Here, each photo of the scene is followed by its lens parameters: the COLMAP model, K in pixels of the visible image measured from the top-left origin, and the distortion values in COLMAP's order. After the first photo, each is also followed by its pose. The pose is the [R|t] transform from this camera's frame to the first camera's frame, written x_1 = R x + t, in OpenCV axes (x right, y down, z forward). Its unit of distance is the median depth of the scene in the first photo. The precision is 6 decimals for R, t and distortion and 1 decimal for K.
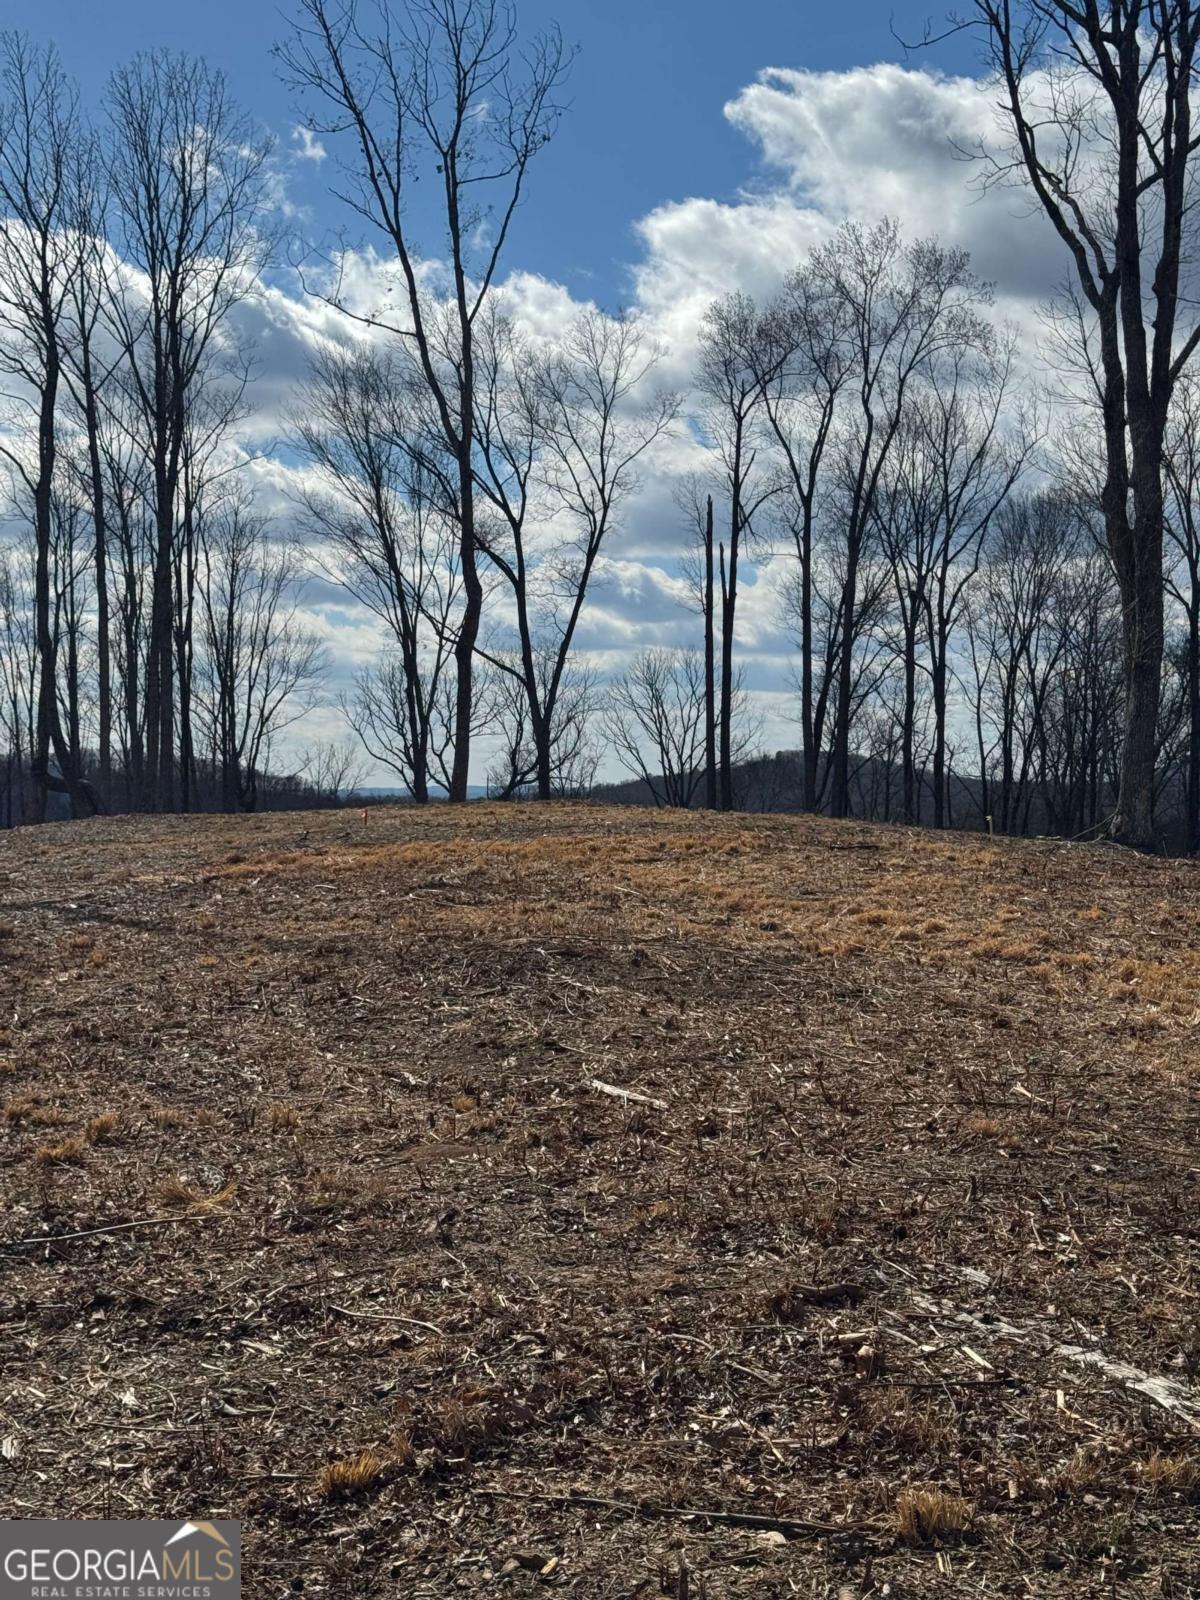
lens RADIAL K [[2245.3, 0, 597.4], [0, 2245.3, 790.1], [0, 0, 1]] dist [0.094761, 0.000000]
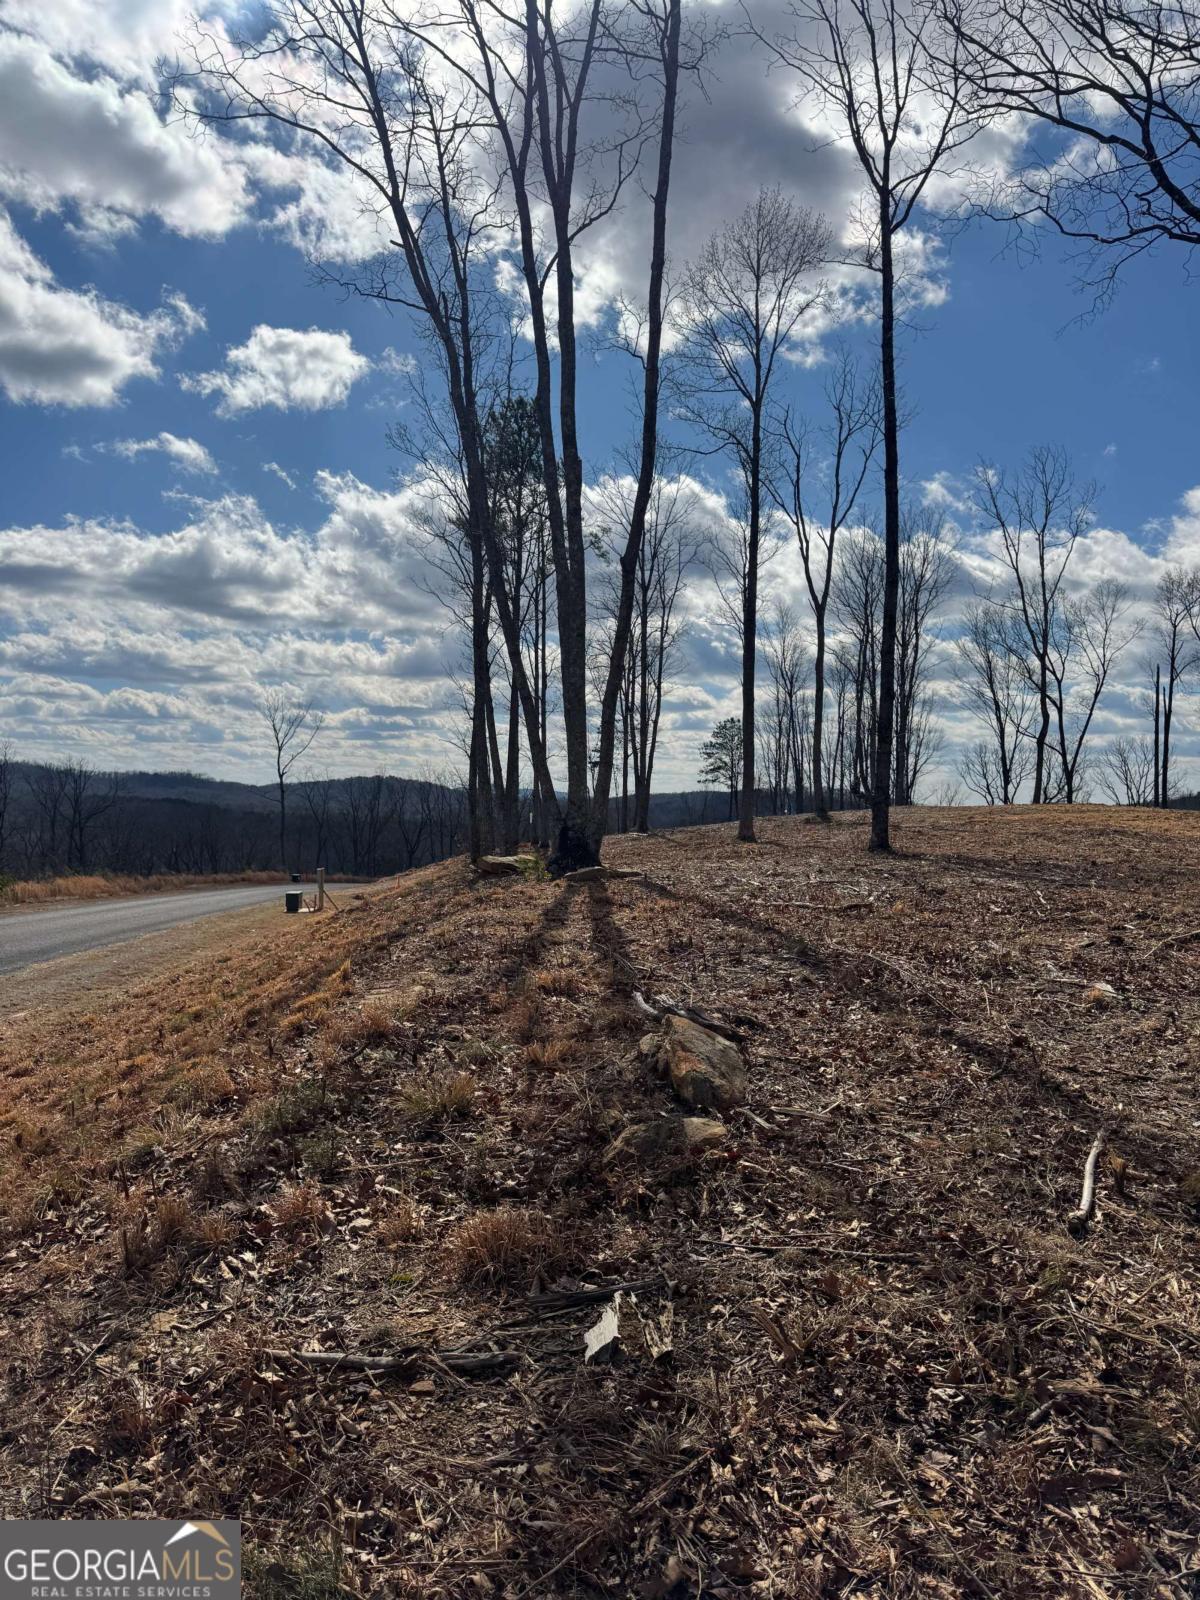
lens RADIAL K [[1101.3, 0, 607.2], [0, 1101.3, 812.2], [0, 0, 1]] dist [0.008965, -0.003716]
pose [[0.916792, 0.017373, -0.398988, -0.010221], [-0.015307, 0.999848, 0.008363, 0.008072], [0.399072, -0.001560, 0.916918, -0.178453]]
